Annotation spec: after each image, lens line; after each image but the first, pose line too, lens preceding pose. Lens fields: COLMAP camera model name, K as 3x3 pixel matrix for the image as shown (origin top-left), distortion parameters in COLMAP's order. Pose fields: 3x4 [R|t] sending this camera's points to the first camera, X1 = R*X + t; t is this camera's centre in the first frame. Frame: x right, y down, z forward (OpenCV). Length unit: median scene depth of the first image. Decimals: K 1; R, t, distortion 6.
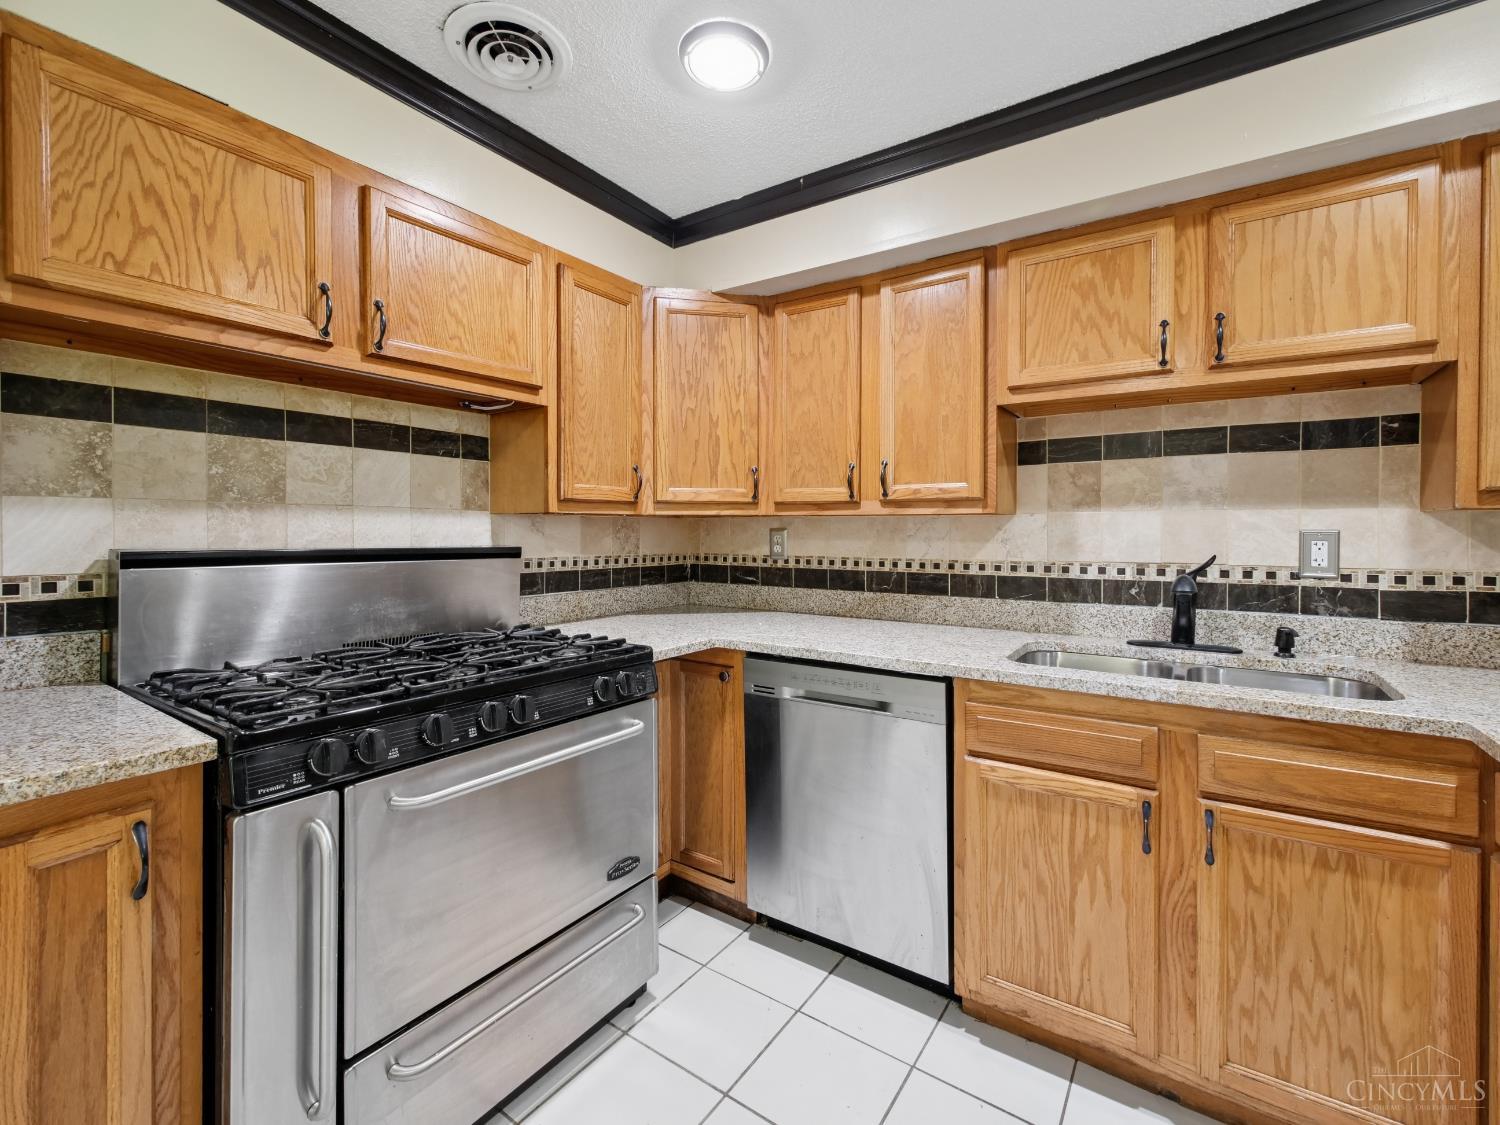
lens RADIAL K [[655.6, 0, 749.4], [0, 655.6, 537.8], [0, 0, 1]] dist [-0.004195, 0.000421]
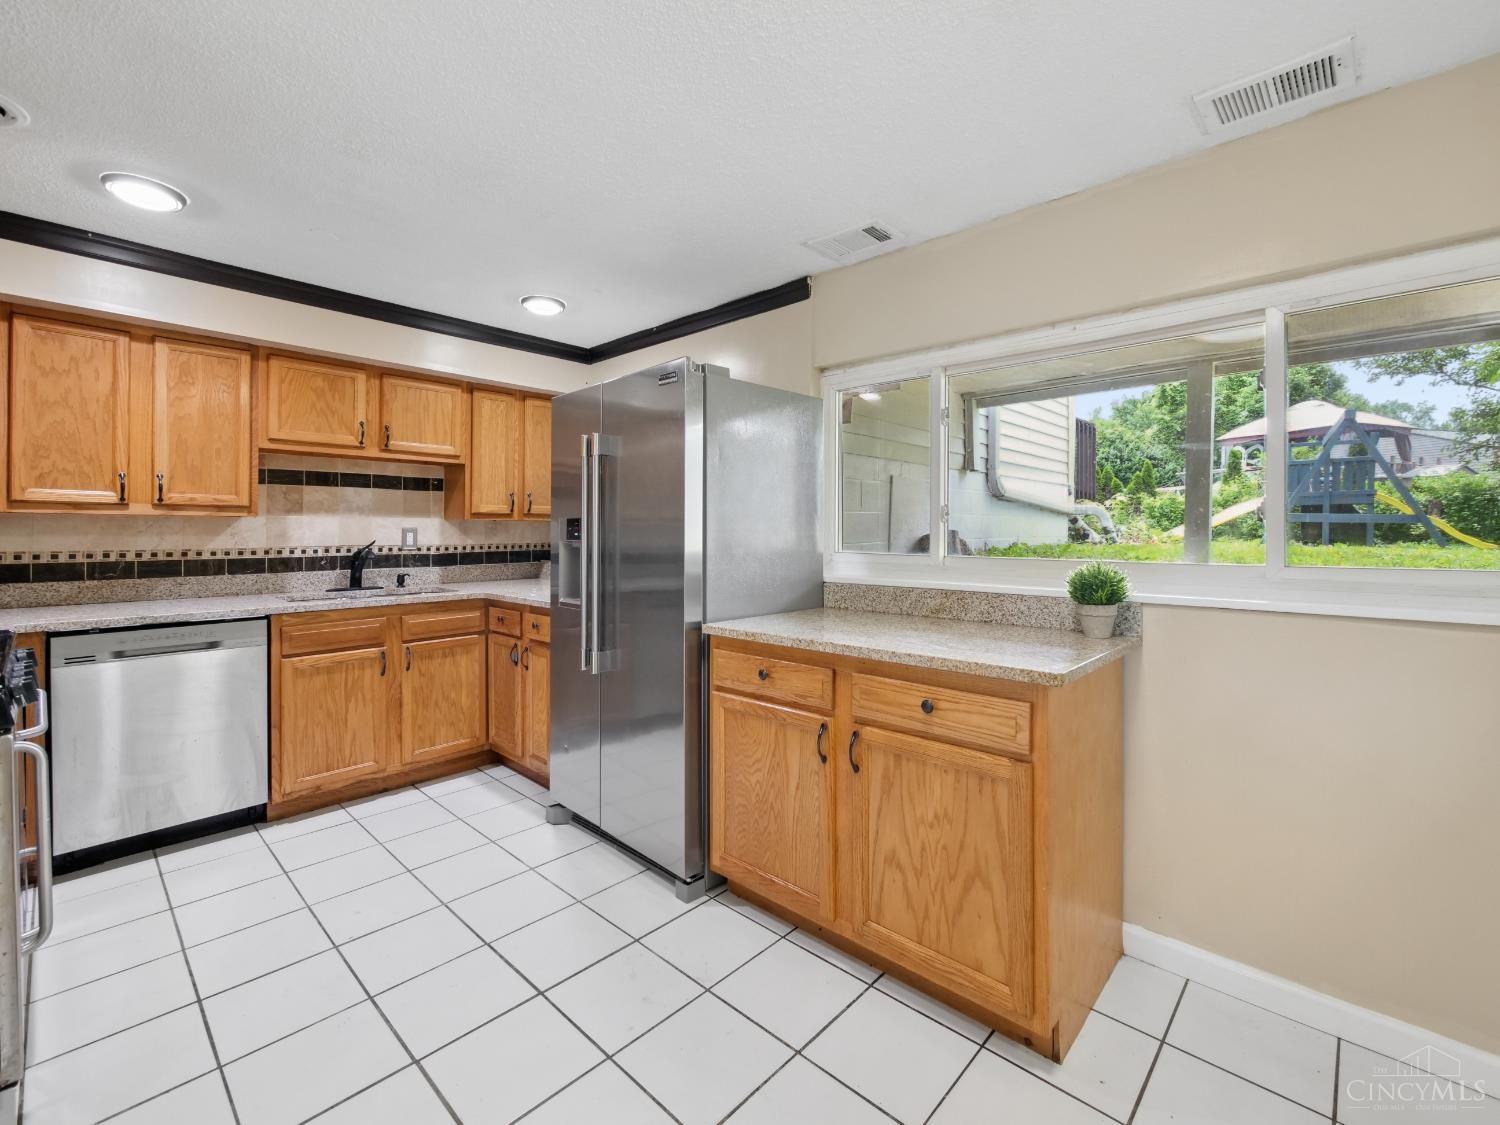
lens RADIAL K [[655.6, 0, 749.4], [0, 655.6, 537.8], [0, 0, 1]] dist [-0.004195, 0.000421]
pose [[0.162293, -0.013690, 0.986648, -1.041689], [0.006848, 0.999895, 0.012747, 0.001849], [-0.986719, 0.004688, 0.162370, -0.439169]]
